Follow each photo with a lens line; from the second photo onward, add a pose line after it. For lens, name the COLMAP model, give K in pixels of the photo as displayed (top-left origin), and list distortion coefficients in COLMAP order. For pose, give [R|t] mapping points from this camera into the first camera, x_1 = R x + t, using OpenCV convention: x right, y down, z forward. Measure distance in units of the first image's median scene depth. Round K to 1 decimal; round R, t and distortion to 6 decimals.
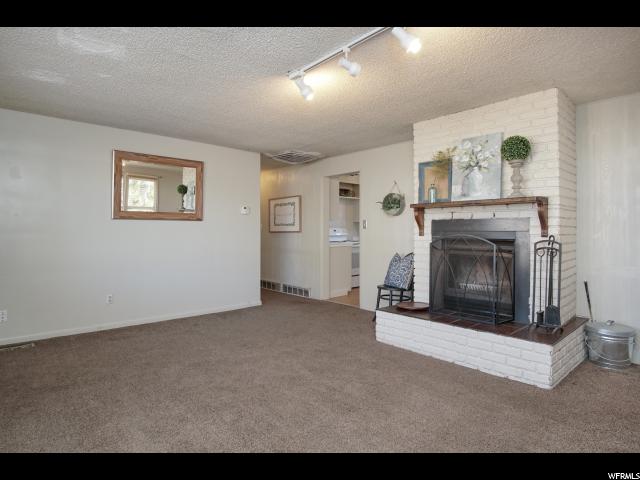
lens RADIAL K [[354.6, 0, 320.0], [0, 354.6, 240.0], [0, 0, 1]] dist [-0.005485, -0.000082]
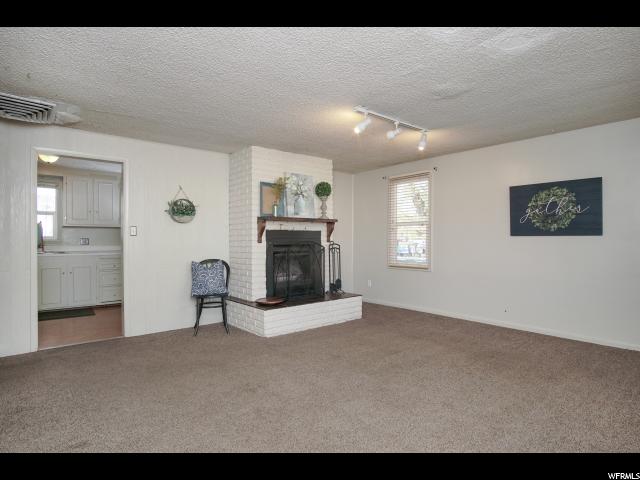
lens RADIAL K [[354.6, 0, 320.0], [0, 354.6, 240.0], [0, 0, 1]] dist [-0.005485, -0.000082]
pose [[0.050023, -0.013165, 0.998661, -1.006821], [0.024019, 0.999640, 0.011975, -0.035214], [-0.998459, 0.023387, 0.050321, 0.835289]]
